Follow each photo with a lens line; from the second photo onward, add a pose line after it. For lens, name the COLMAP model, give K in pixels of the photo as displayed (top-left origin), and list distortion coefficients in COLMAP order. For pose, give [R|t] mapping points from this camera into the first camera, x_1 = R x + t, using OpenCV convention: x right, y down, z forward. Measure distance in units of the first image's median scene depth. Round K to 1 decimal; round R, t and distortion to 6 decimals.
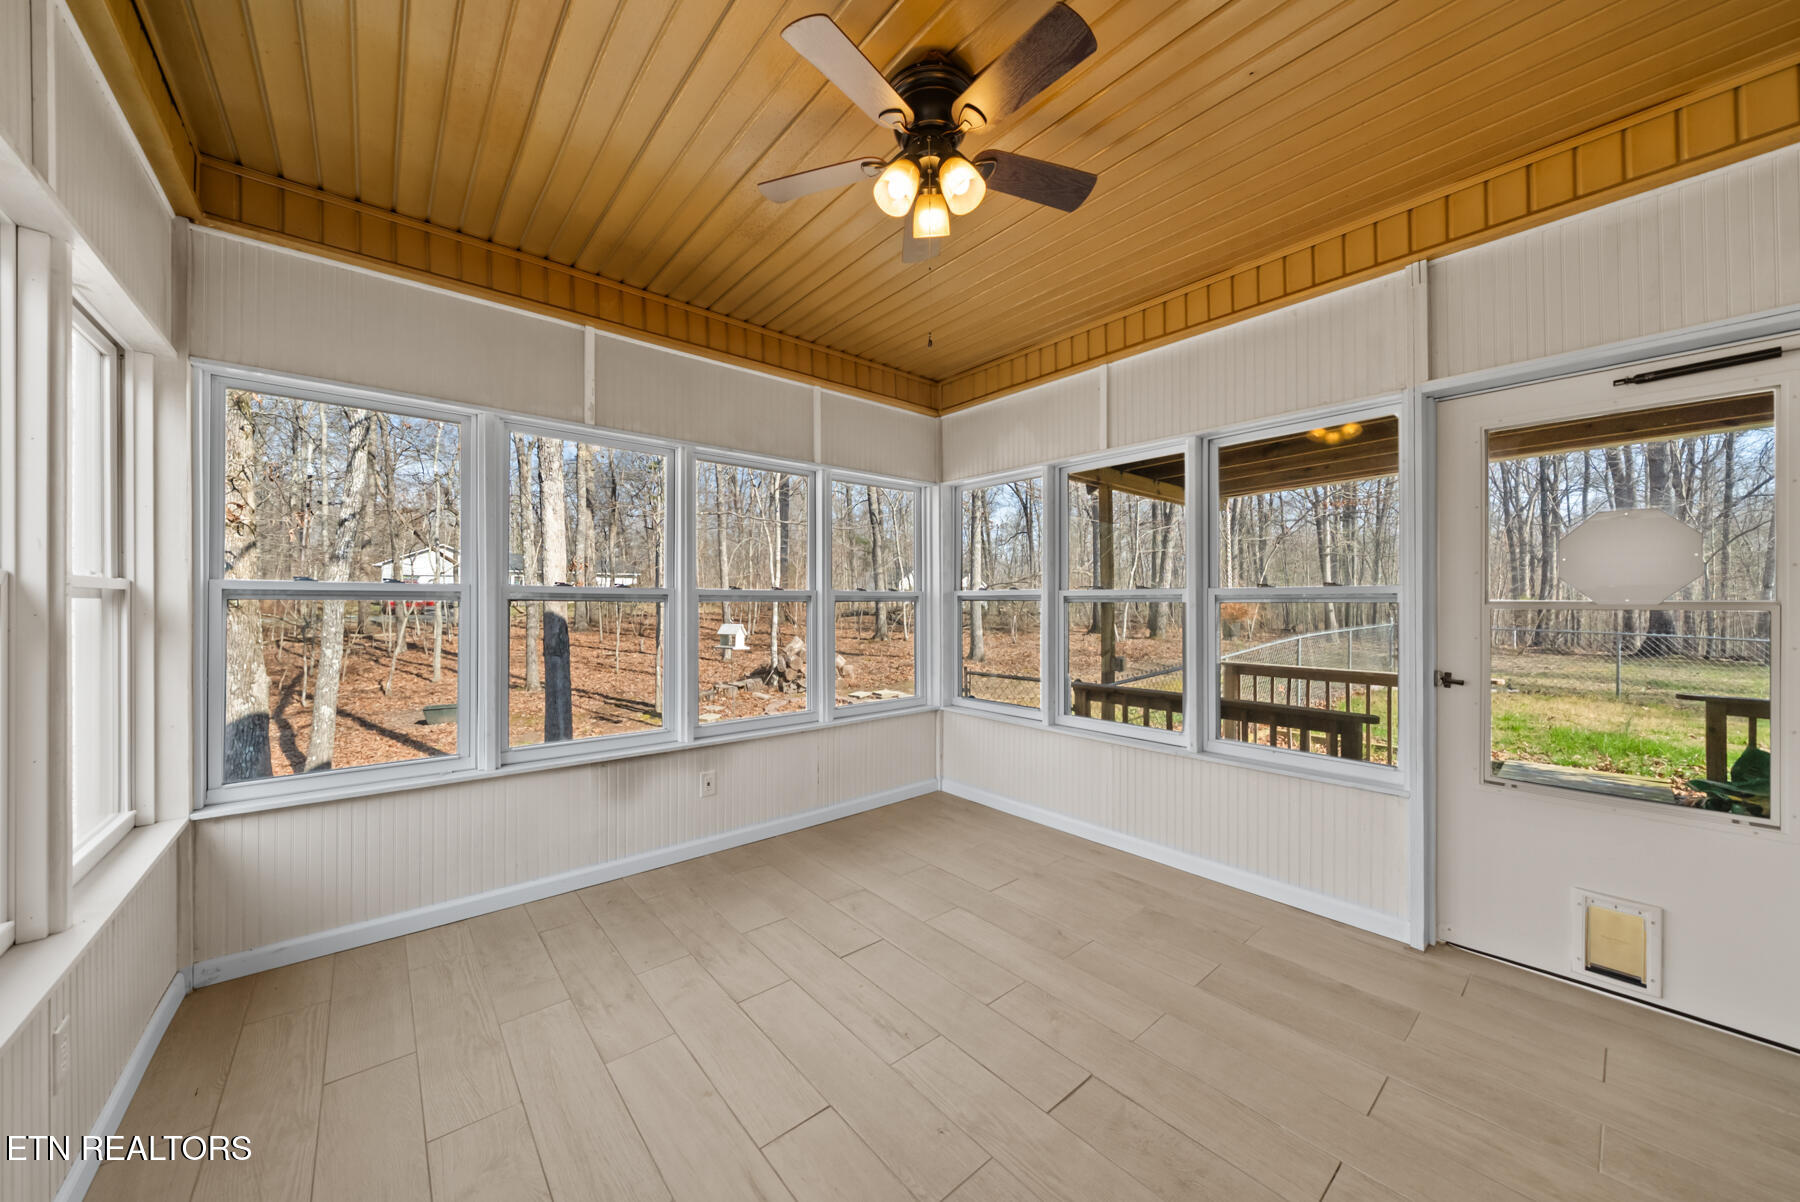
lens RADIAL K [[621.0, 0, 898.0], [0, 621.0, 602.8], [0, 0, 1]] dist [-0.006534, 0.000253]
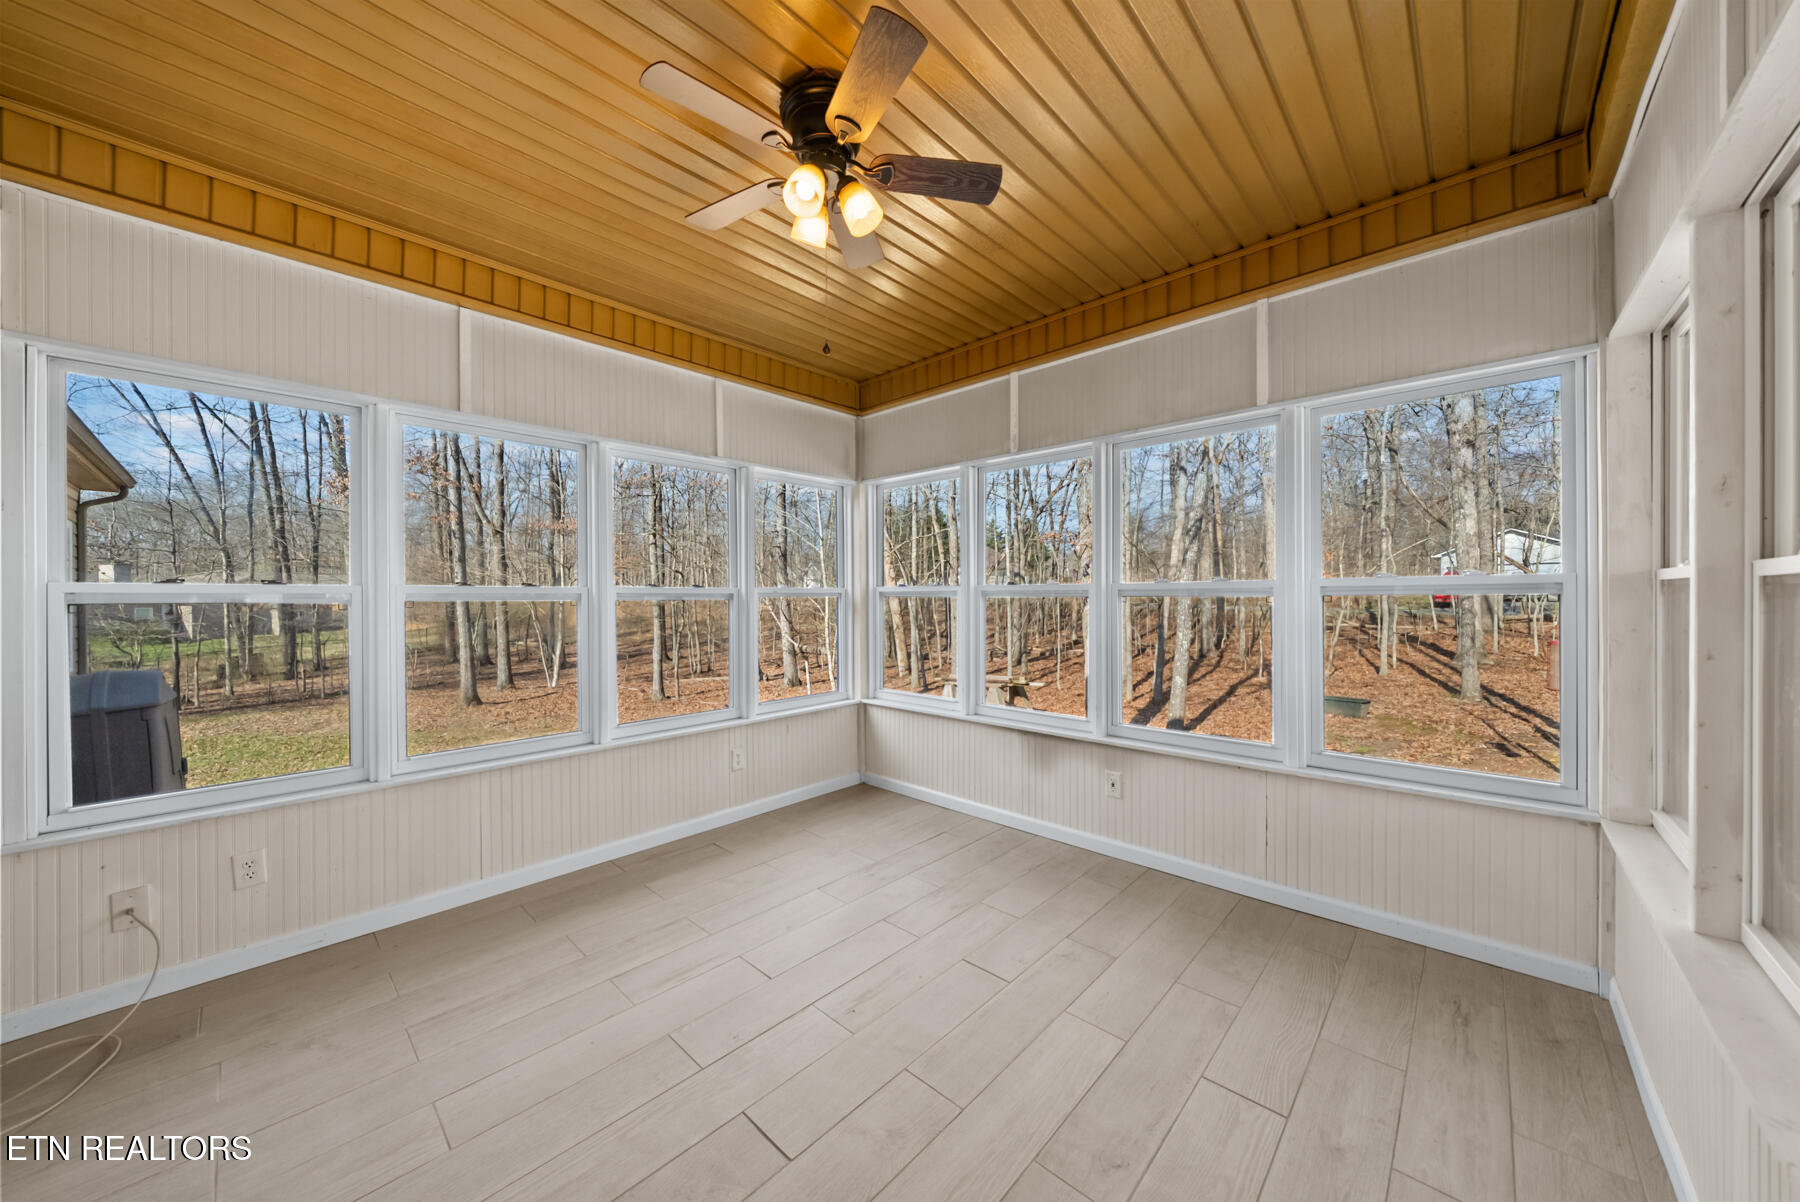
lens RADIAL K [[621.0, 0, 901.4], [0, 621.0, 604.5], [0, 0, 1]] dist [-0.006534, 0.000253]
pose [[0.118442, 0.011202, -0.992898, 0.735257], [0.006354, 0.999907, 0.012039, -0.004750], [0.992941, -0.007735, 0.118360, 0.667524]]
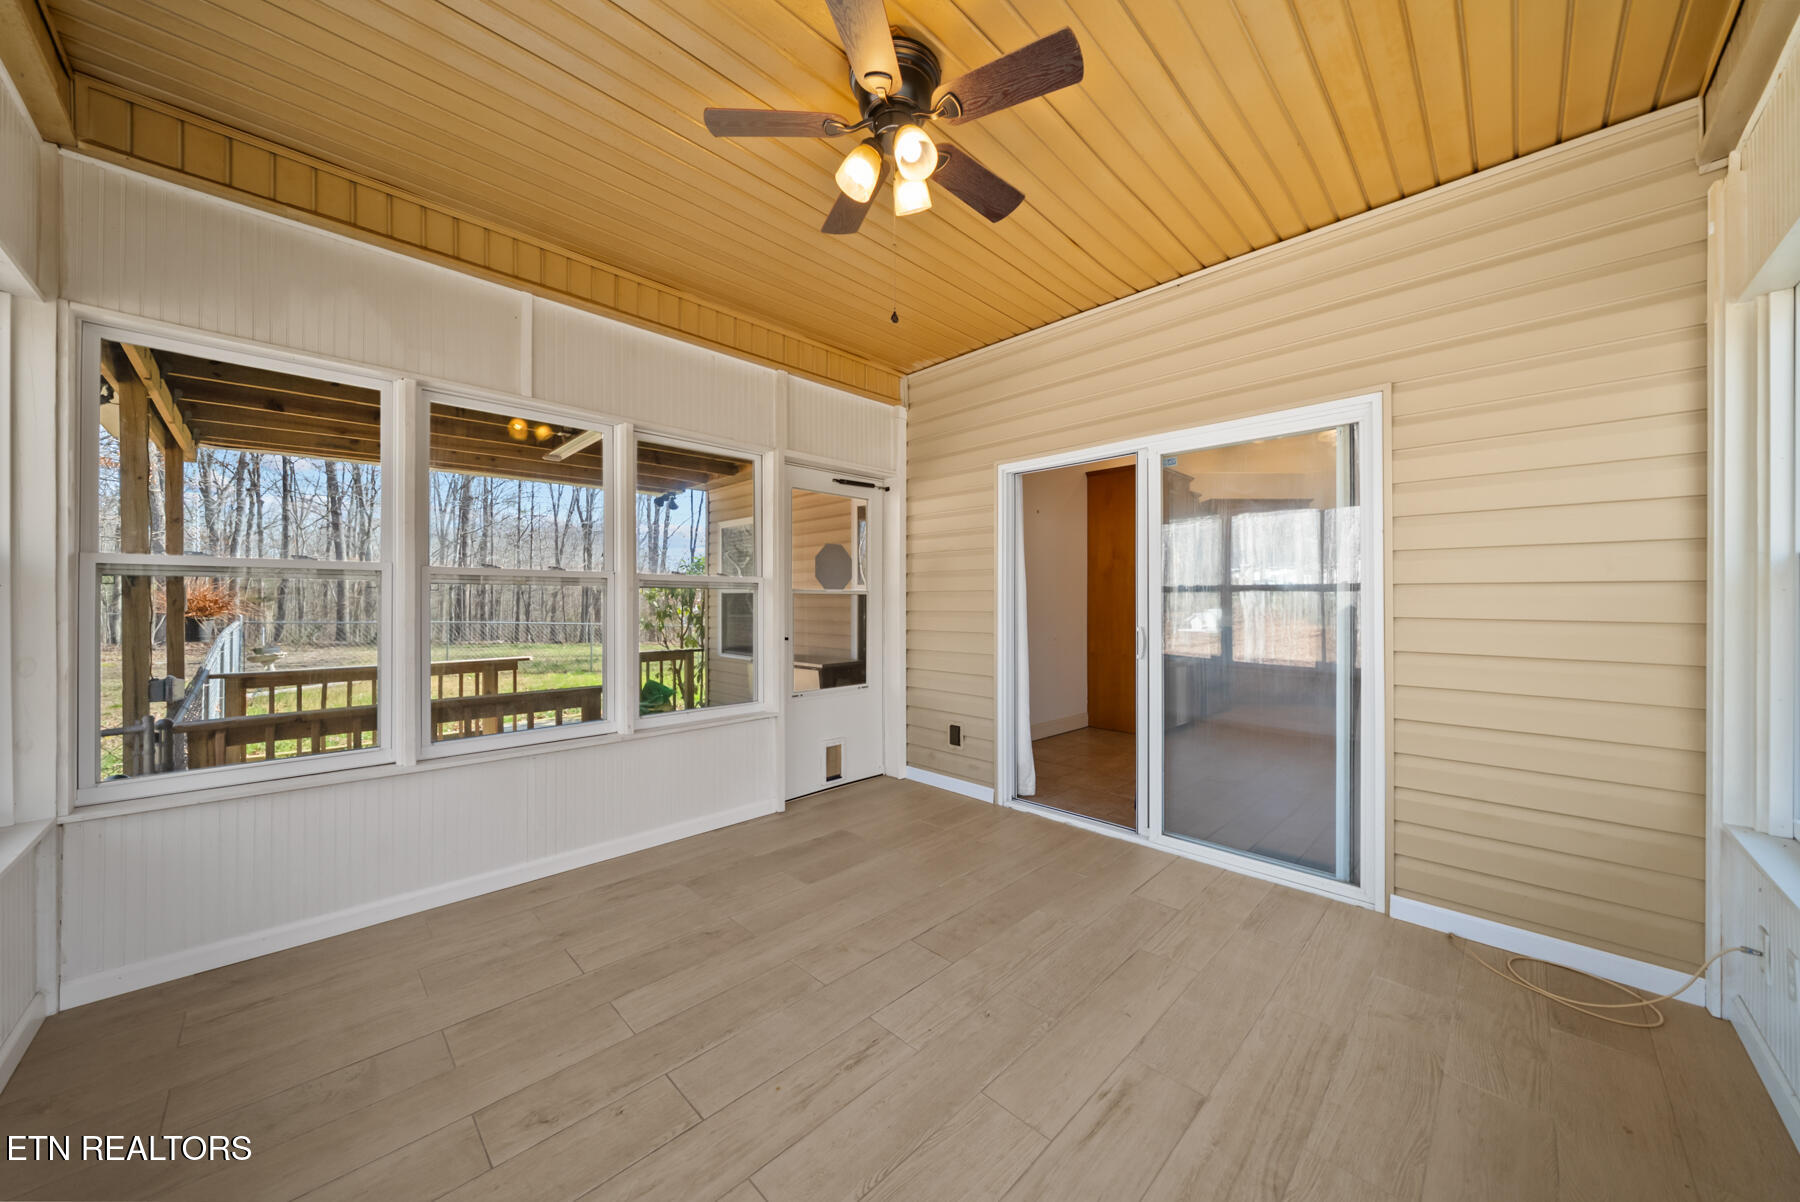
lens RADIAL K [[621.0, 0, 895.2], [0, 621.0, 595.3], [0, 0, 1]] dist [-0.006534, 0.000253]
pose [[-0.075984, 0.007487, 0.997081, -0.638371], [-0.003321, 0.999964, -0.007762, 0.023310], [-0.997103, -0.003901, -0.075957, 0.717923]]
